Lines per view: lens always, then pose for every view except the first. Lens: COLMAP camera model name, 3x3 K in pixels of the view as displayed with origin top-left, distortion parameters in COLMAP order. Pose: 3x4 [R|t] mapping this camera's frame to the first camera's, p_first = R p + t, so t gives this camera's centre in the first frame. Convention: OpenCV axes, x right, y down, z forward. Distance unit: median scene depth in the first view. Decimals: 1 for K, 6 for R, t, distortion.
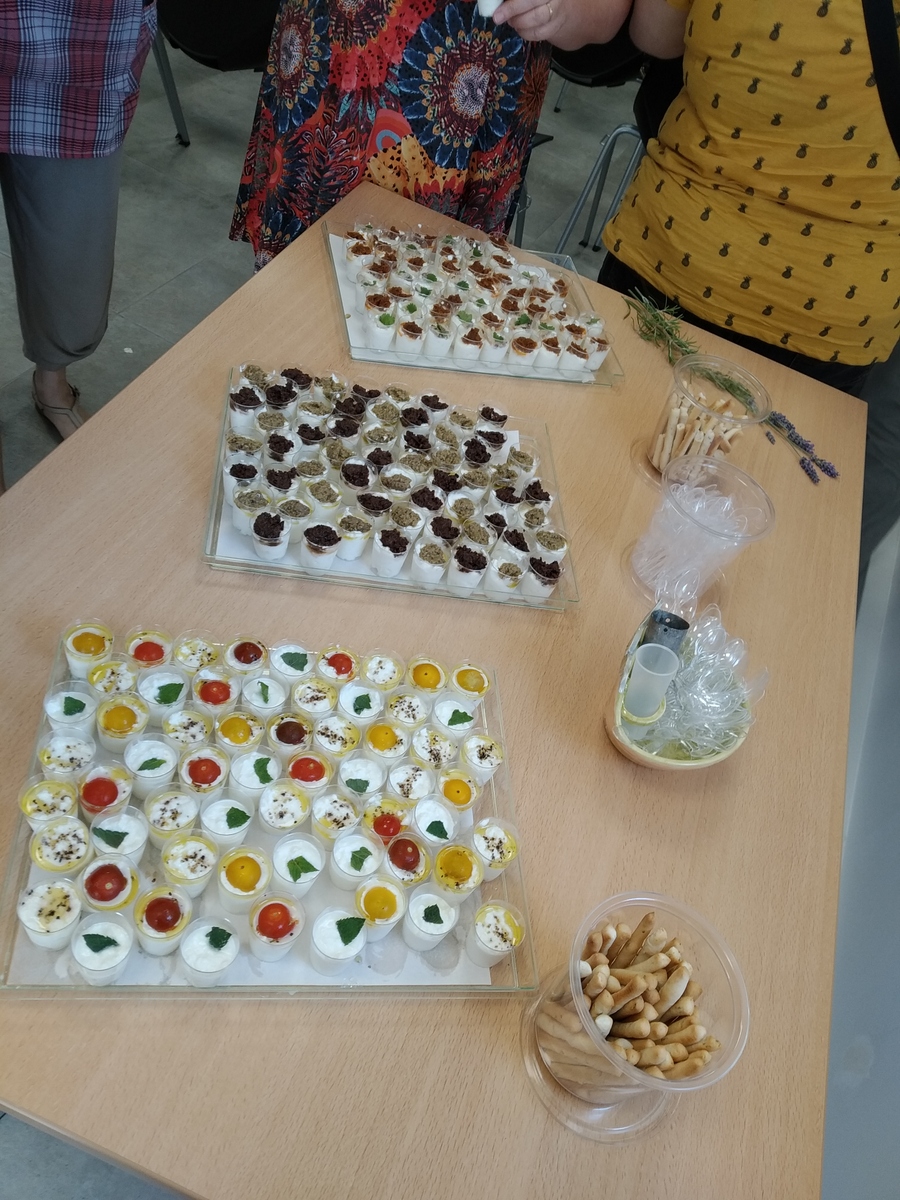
lens RADIAL K [[908.5, 0, 452.4], [0, 908.5, 595.2], [0, 0, 1]] dist [0.039423, -0.055132]
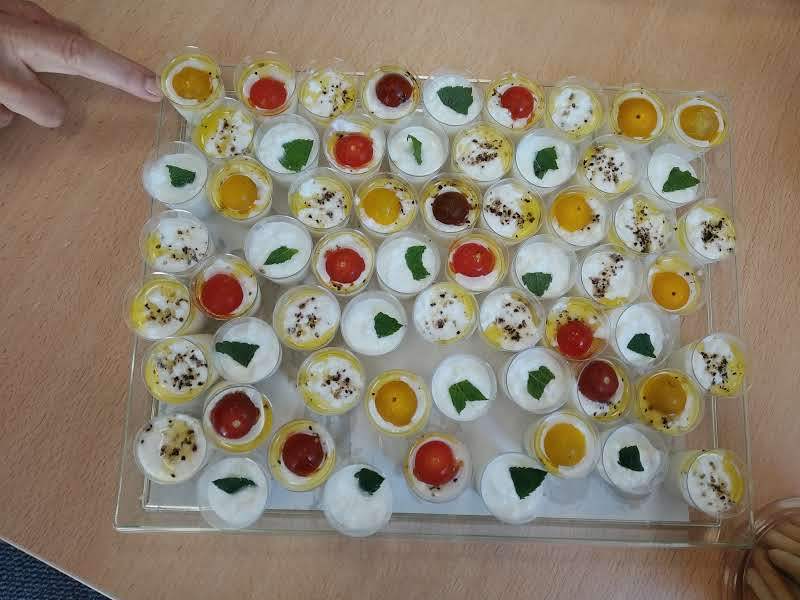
lens RADIAL K [[605.7, 0, 403.2], [0, 605.7, 299.7], [0, 0, 1]] dist [0.039423, -0.055132]
pose [[0.971192, 0.082129, -0.223700, -0.102285], [0.042162, 0.864702, 0.500513, -0.041683], [0.234540, -0.495525, 0.836329, 0.556496]]
